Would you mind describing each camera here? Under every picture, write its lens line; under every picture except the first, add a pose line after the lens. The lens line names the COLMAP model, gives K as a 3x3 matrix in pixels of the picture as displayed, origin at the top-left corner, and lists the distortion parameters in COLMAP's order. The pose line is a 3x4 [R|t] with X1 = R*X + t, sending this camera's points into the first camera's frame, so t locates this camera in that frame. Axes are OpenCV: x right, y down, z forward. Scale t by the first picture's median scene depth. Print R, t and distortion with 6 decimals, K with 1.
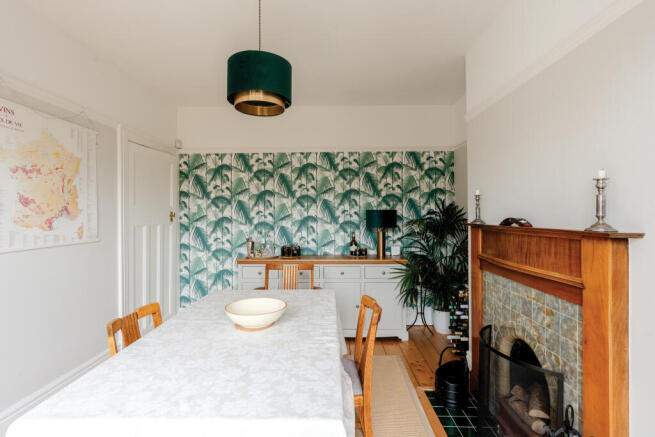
lens RADIAL K [[316.0, 0, 326.7], [0, 316.0, 214.2], [0, 0, 1]] dist [0.001725, 0.000265]
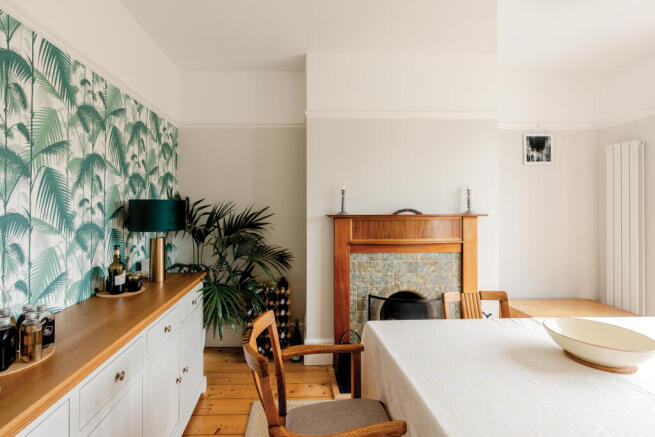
lens RADIAL K [[302.8, 0, 304.3], [0, 302.8, 201.2], [0, 0, 1]] dist [-0.010461, 0.001614]
pose [[-0.026090, 0.015859, 0.999534, -0.745453], [0.006564, 0.999855, -0.015693, -0.001852], [-0.999638, 0.006152, -0.026190, 1.426898]]
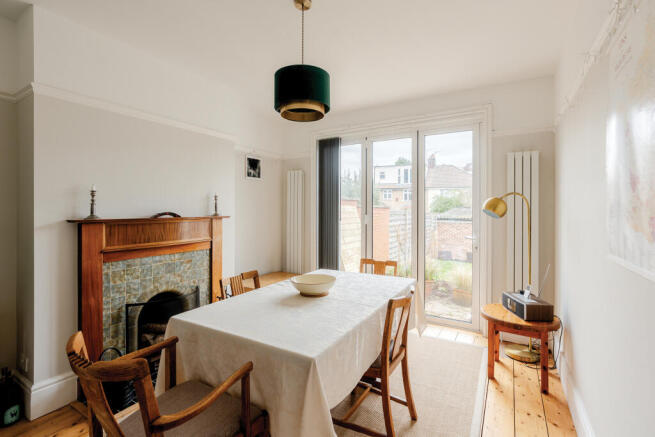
lens RADIAL K [[302.8, 0, 328.6], [0, 302.8, 212.6], [0, 0, 1]] dist [-0.010461, 0.001614]
pose [[-0.864982, -0.004835, 0.501779, -0.757111], [0.002639, 0.999896, 0.014185, -0.002372], [-0.501796, 0.013594, -0.864879, 1.757909]]
